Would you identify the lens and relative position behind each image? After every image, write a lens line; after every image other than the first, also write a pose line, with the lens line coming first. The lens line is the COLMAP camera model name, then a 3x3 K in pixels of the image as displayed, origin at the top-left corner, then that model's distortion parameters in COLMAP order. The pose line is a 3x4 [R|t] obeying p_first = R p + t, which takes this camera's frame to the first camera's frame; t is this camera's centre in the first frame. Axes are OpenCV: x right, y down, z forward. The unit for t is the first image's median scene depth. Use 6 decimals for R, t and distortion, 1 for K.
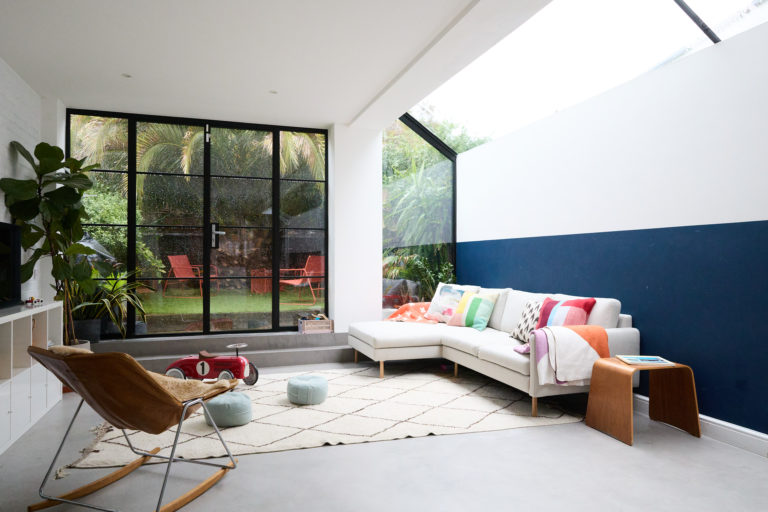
lens RADIAL K [[525.4, 0, 384.0], [0, 525.4, 256.0], [0, 0, 1]] dist [-0.005856, 0.003290]
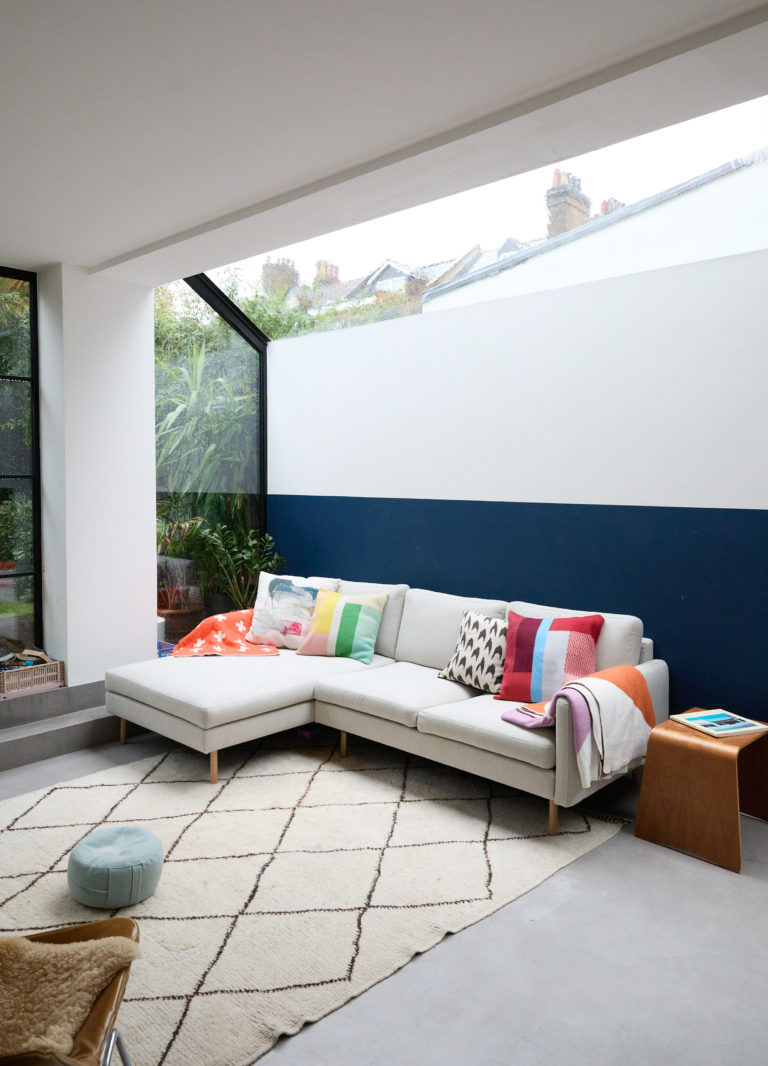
lens RADIAL K [[780.3, 0, 383.1], [0, 780.3, 499.2], [0, 0, 1]] dist [-0.009161, 0.005751]
pose [[0.881418, -0.016761, 0.472039, -0.204442], [-0.002892, 0.999160, 0.040879, -0.073738], [-0.472328, -0.037397, 0.880629, 0.245928]]
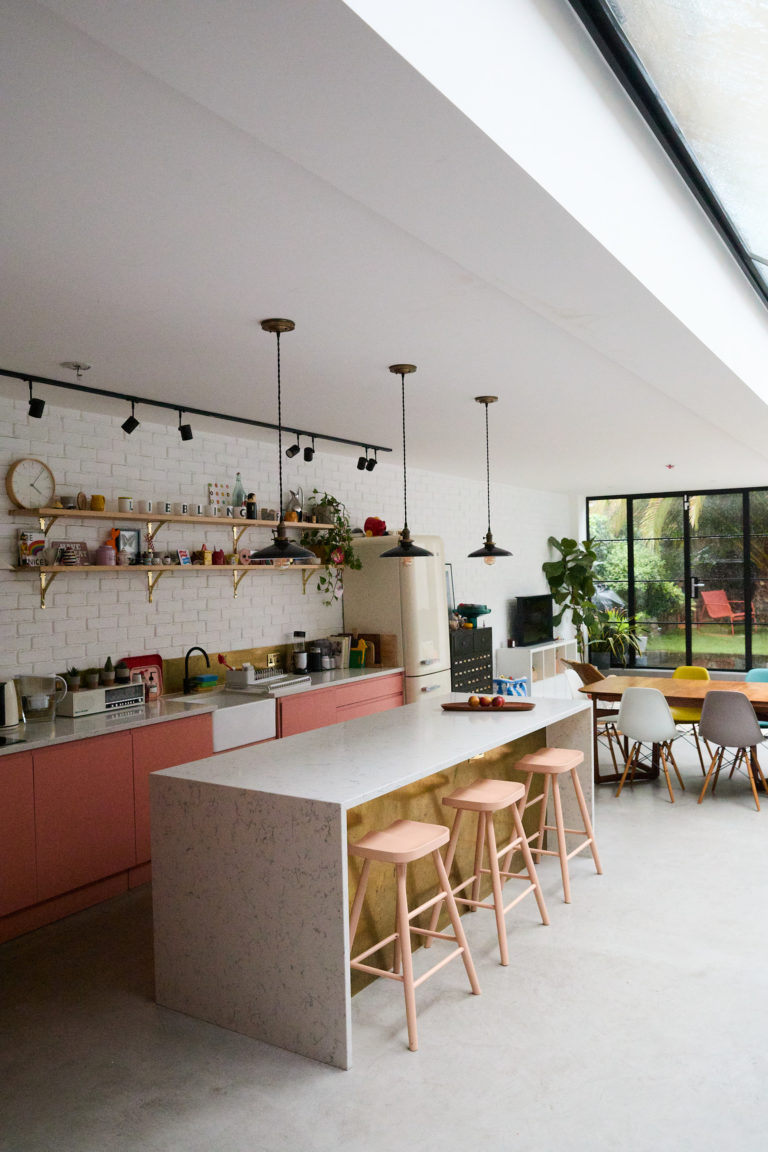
lens RADIAL K [[873.3, 0, 384.0], [0, 873.3, 576.0], [0, 0, 1]] dist [-0.093733, 0.101242]
pose [[0.641232, -0.008995, -0.767295, 0.832285], [0.028236, 0.999531, 0.011879, -0.123406], [0.766828, -0.029283, 0.641185, -0.905594]]
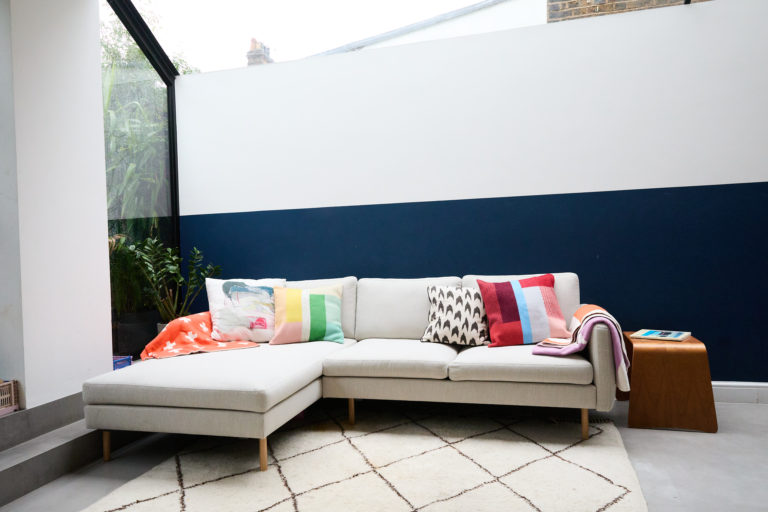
lens RADIAL K [[525.4, 0, 384.0], [0, 525.4, 256.0], [0, 0, 1]] dist [-0.005856, 0.003290]
pose [[0.548810, -0.026750, 0.835519, -0.333420], [0.027578, 0.999523, 0.013886, 0.026569], [-0.835492, 0.015421, 0.549286, 0.601487]]
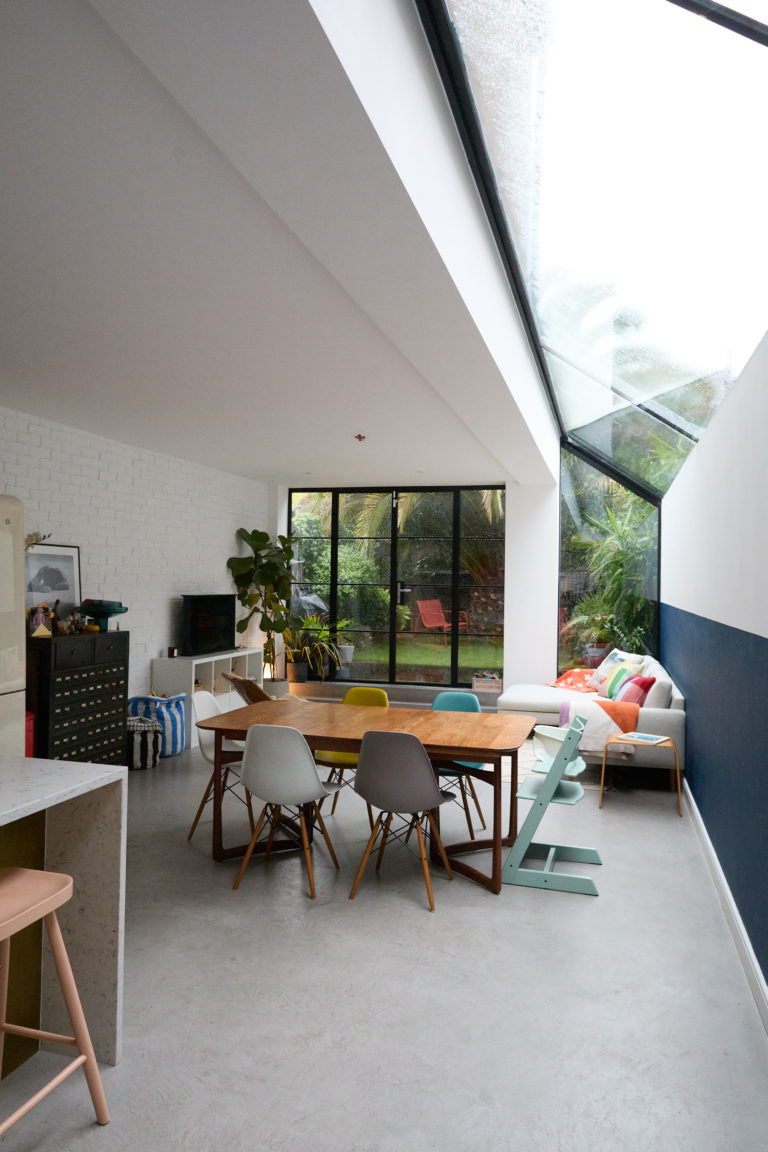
lens RADIAL K [[788.1, 0, 384.0], [0, 788.1, 576.0], [0, 0, 1]] dist [-0.005856, 0.003290]
pose [[0.830676, 0.008797, -0.556686, 0.631098], [-0.010503, 0.999945, 0.000129, -0.084121], [0.556657, 0.005740, 0.830723, -0.418581]]
